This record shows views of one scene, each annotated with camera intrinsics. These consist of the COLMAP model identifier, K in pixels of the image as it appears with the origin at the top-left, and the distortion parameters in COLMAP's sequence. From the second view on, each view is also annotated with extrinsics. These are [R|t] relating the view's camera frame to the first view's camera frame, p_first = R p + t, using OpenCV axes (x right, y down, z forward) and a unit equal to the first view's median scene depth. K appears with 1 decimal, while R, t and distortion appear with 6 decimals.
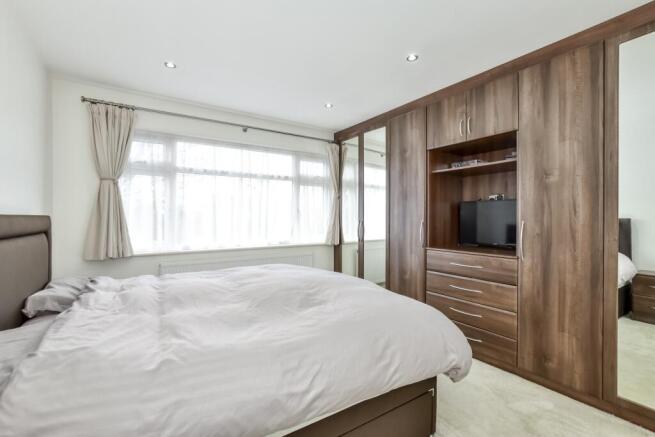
lens RADIAL K [[289.7, 0, 330.7], [0, 289.7, 218.4], [0, 0, 1]] dist [-0.010475, -0.000478]
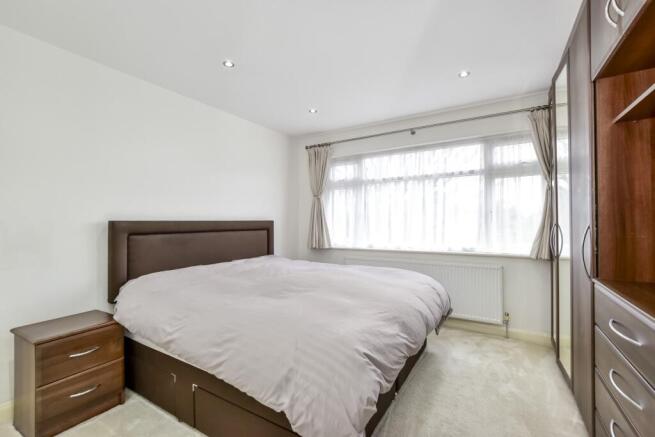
lens RADIAL K [[289.7, 0, 330.0], [0, 289.7, 219.2], [0, 0, 1]] dist [-0.010475, -0.000478]
pose [[0.429047, -0.012042, -0.903202, 0.510561], [0.006439, 0.999926, -0.010273, 0.000753], [0.903259, -0.001408, 0.429093, 0.334357]]
